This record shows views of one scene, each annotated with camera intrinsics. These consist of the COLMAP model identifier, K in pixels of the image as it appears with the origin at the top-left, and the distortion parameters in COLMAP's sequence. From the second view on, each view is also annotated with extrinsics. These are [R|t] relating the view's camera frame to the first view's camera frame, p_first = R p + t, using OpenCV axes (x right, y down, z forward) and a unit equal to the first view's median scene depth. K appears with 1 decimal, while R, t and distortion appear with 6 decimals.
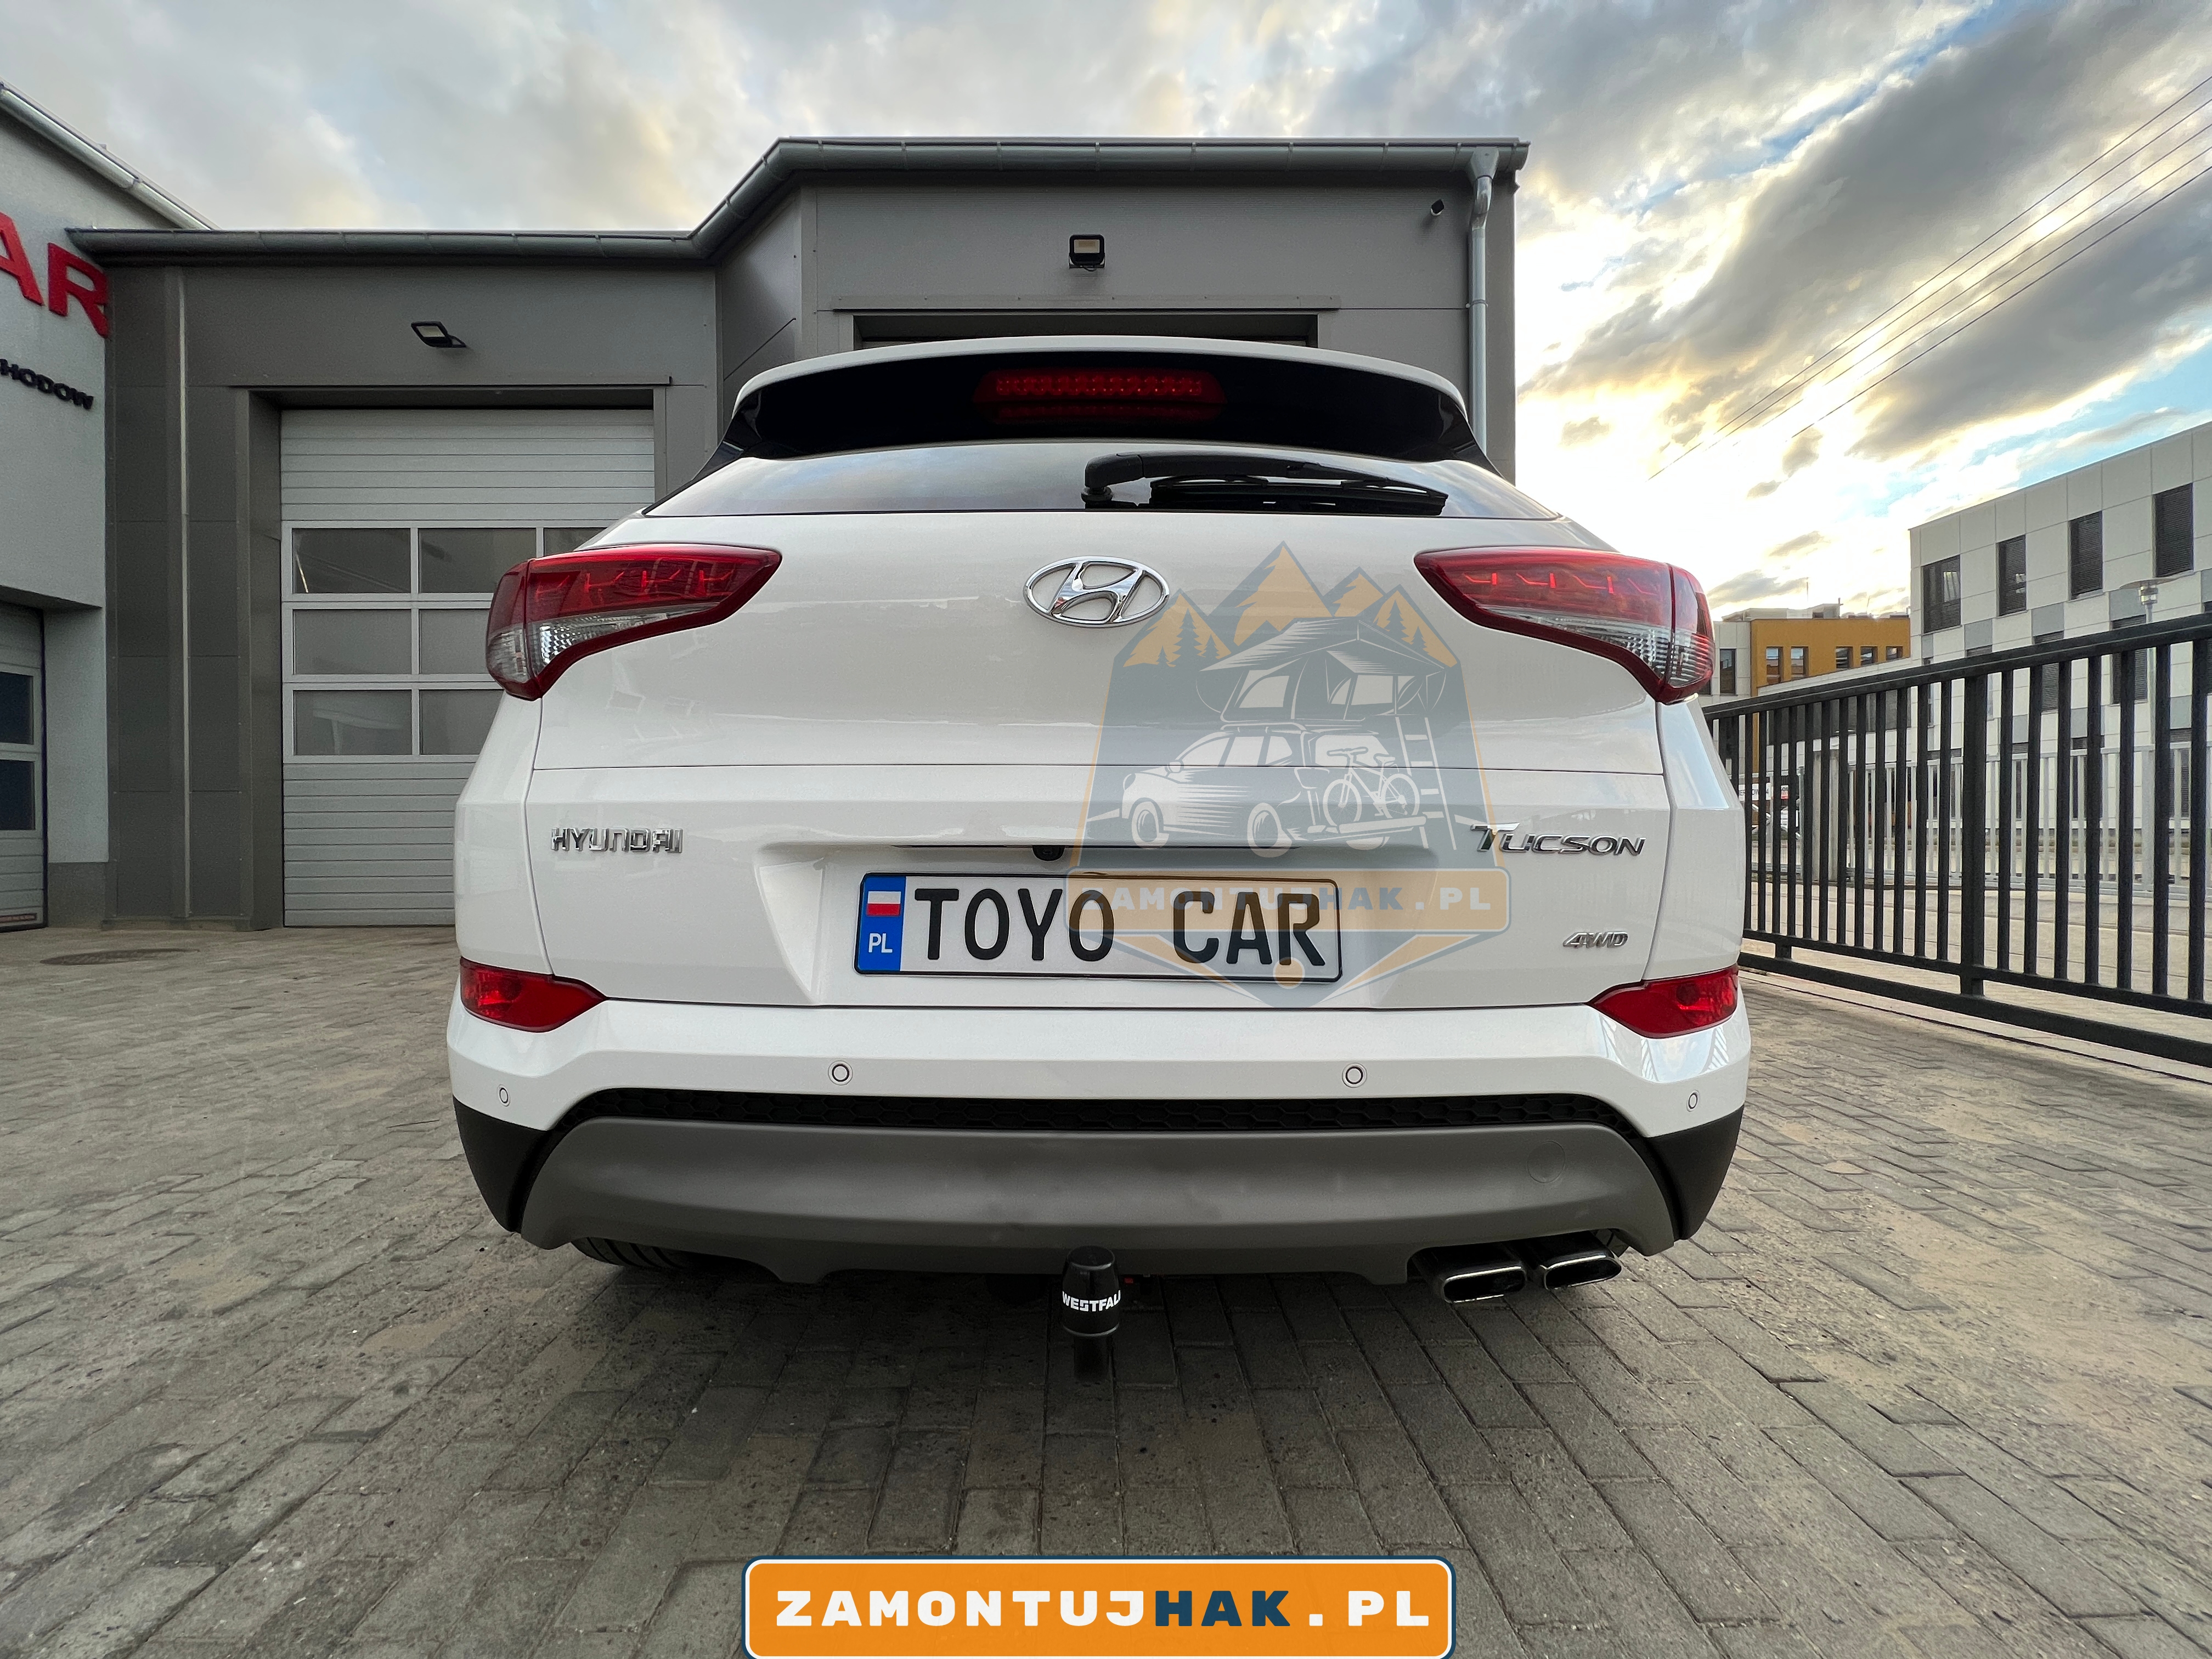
lens RADIAL K [[891.2, 0, 1097.9], [0, 891.2, 830.7], [0, 0, 1]] dist [-0.003812, 0.000997]
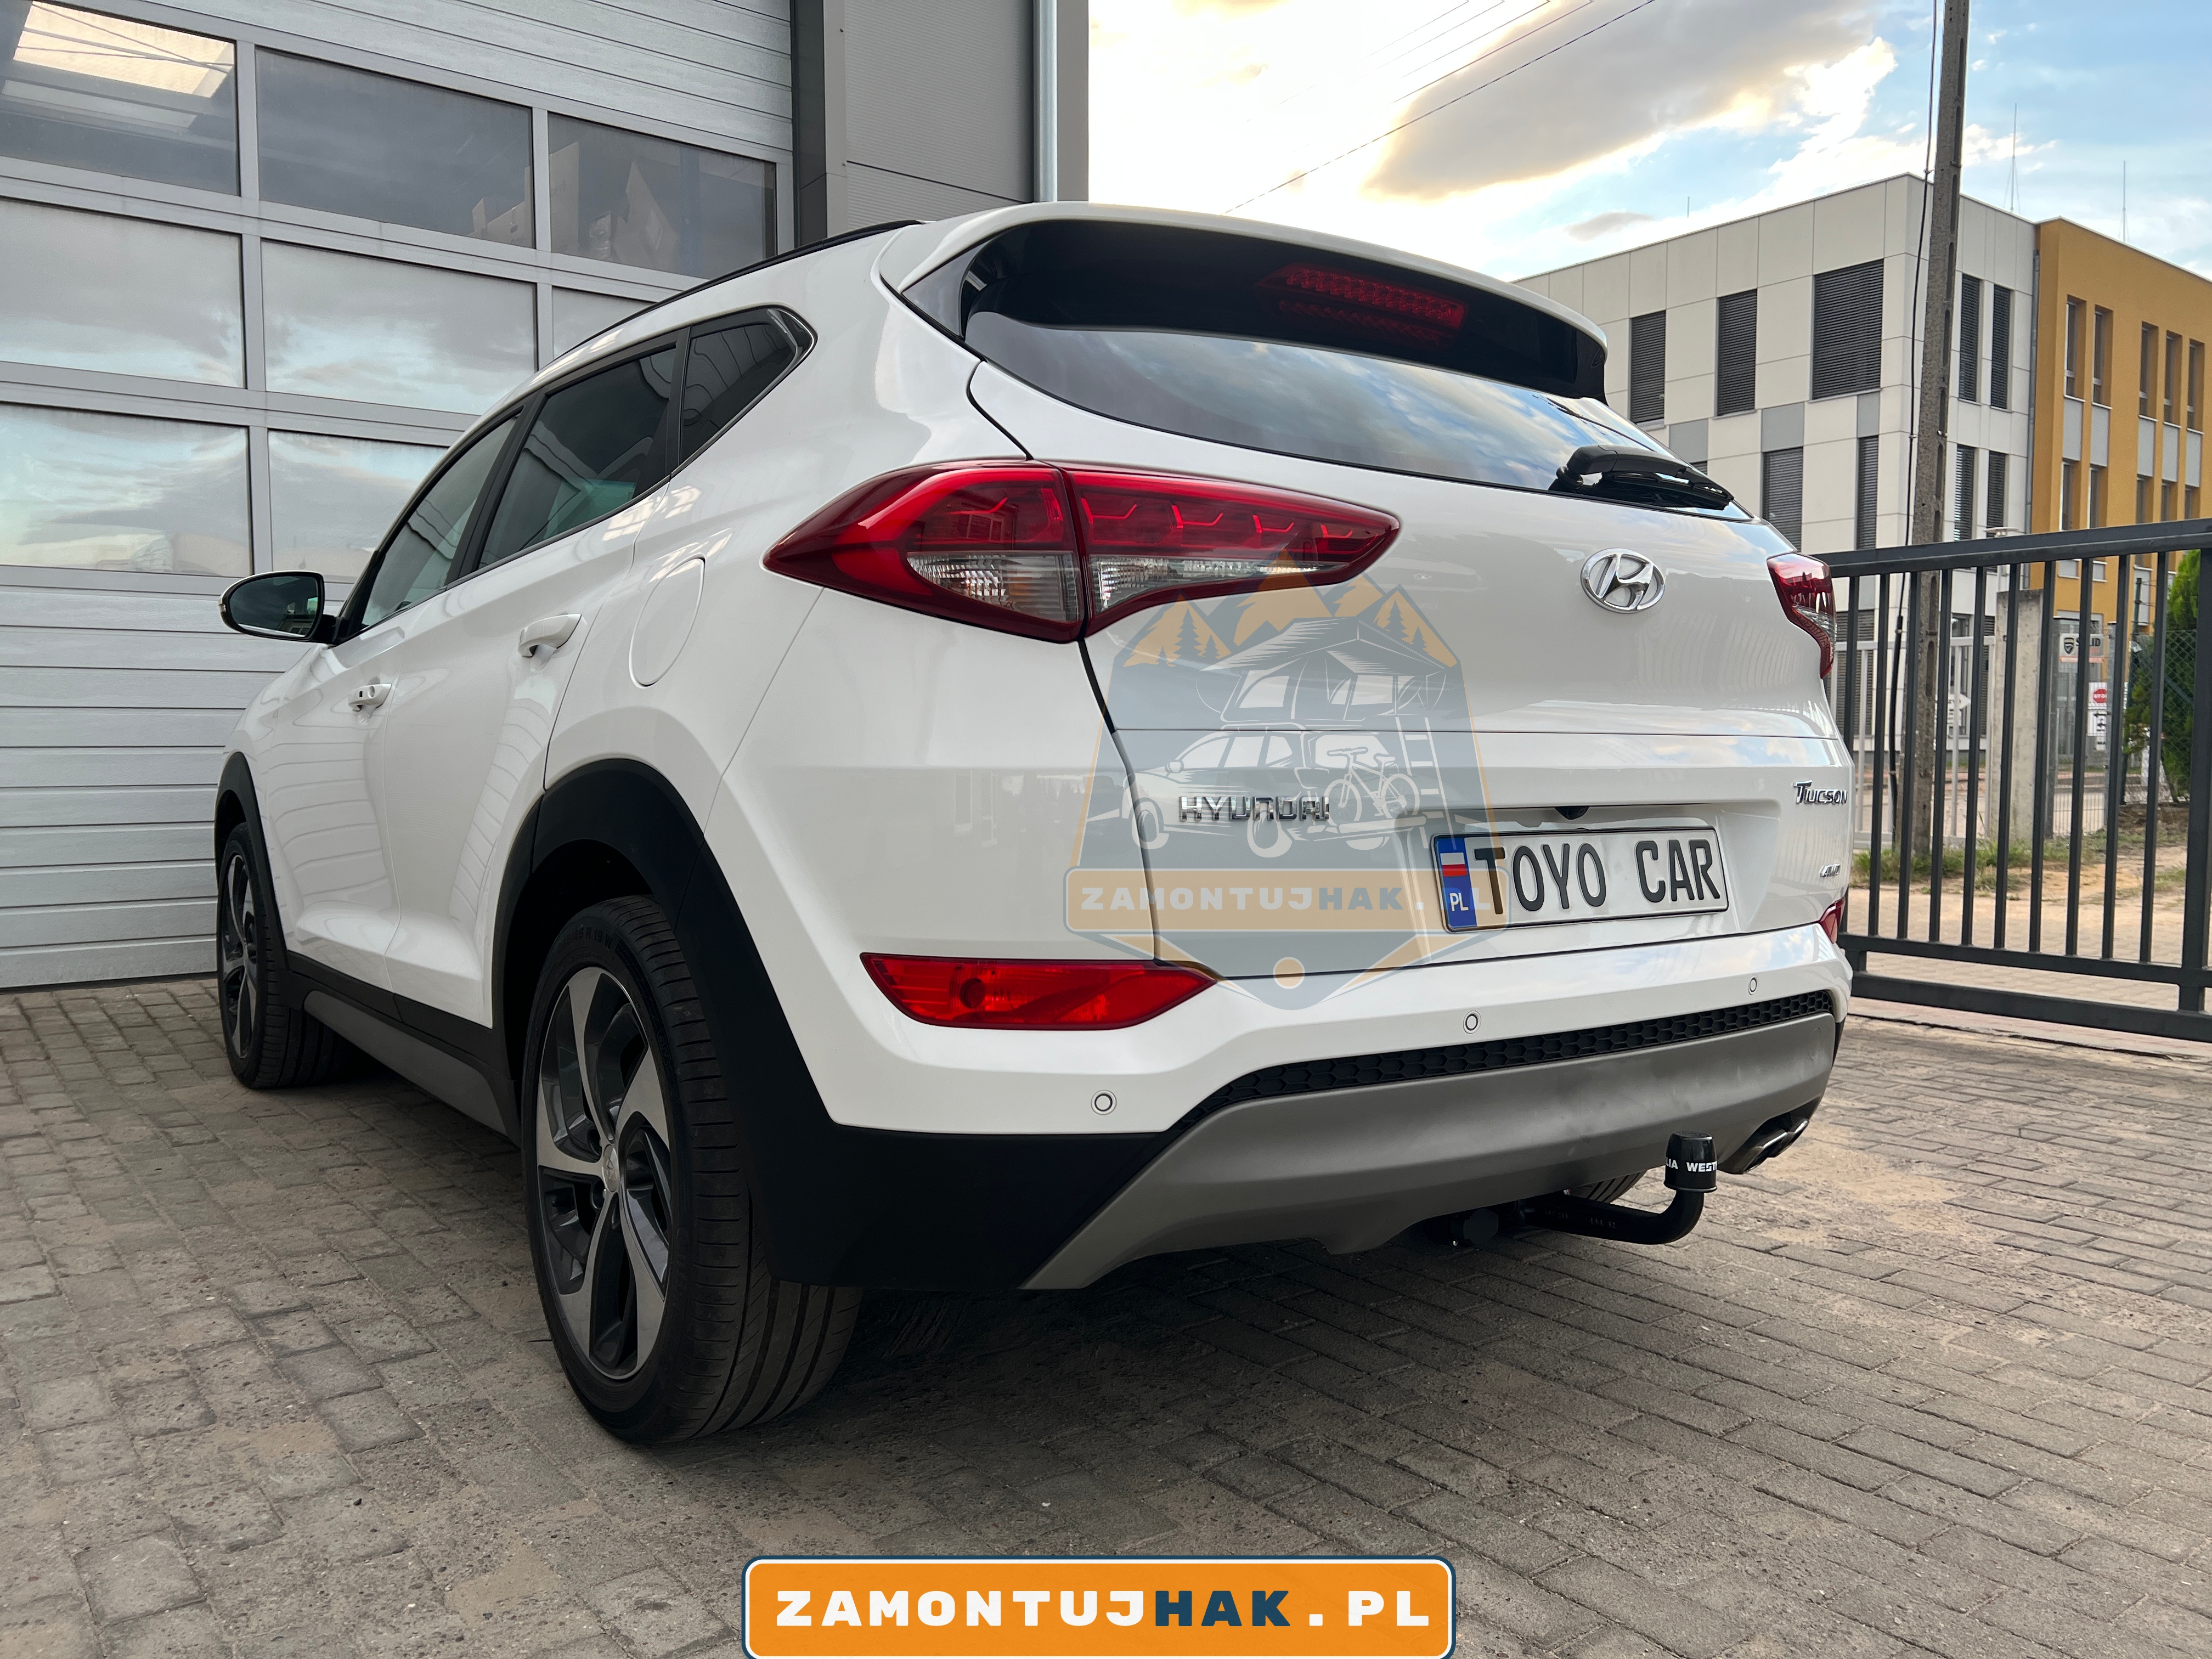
lens RADIAL K [[1675.3, 0, 1110.3], [0, 1675.3, 834.5], [0, 0, 1]] dist [0.052502, -0.065116]
pose [[0.802138, -0.030662, 0.596351, -1.600676], [0.000569, 0.998720, 0.050586, -0.048023], [-0.597138, -0.040238, 0.801128, -0.306214]]
